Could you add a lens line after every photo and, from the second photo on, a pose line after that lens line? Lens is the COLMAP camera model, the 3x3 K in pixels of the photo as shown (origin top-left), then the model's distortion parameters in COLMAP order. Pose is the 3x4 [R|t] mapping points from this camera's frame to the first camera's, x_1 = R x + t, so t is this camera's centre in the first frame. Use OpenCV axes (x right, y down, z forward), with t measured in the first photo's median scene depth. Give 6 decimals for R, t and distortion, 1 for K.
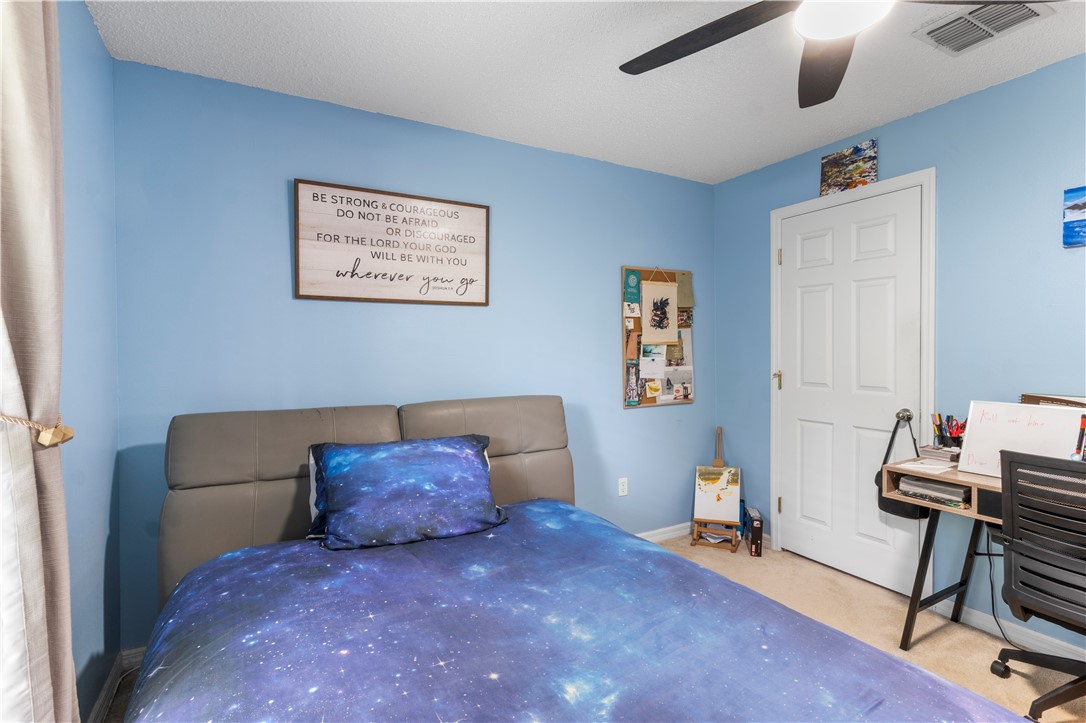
lens RADIAL K [[527.2, 0, 540.0], [0, 527.2, 351.5], [0, 0, 1]] dist [-0.001452, -0.000759]
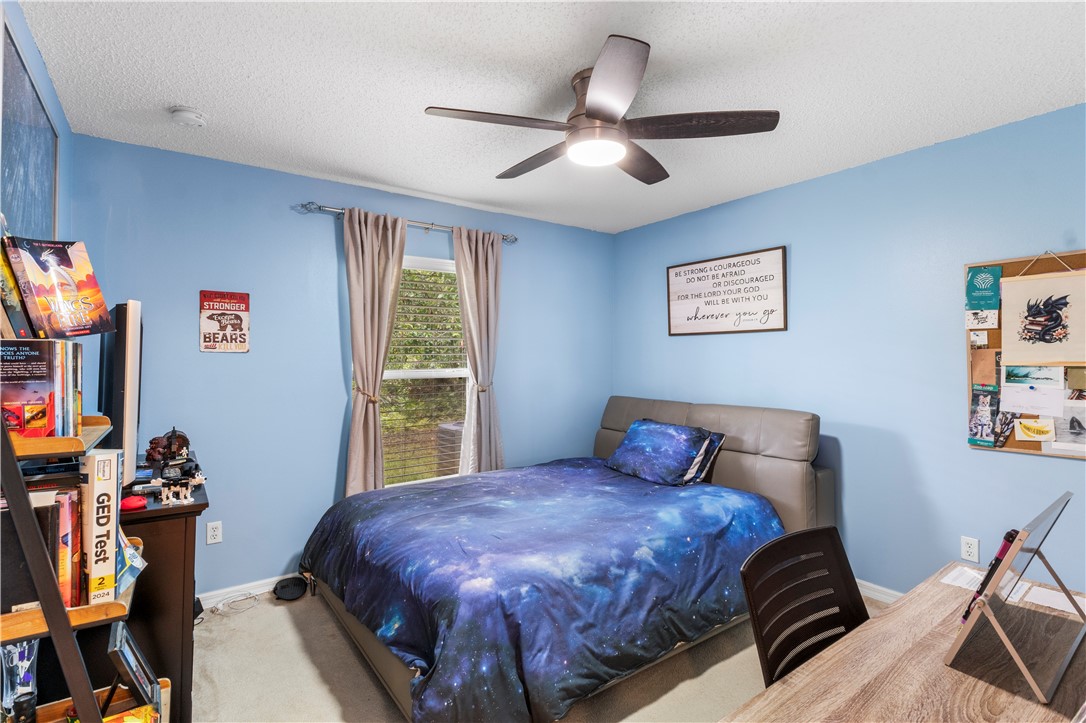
lens RADIAL K [[527.2, 0, 540.0], [0, 527.2, 351.5], [0, 0, 1]] dist [-0.001452, -0.000759]
pose [[0.103345, -0.010448, -0.994591, 0.866236], [-0.006038, 0.999920, -0.011132, -0.020809], [0.994627, 0.007156, 0.103273, 0.292319]]
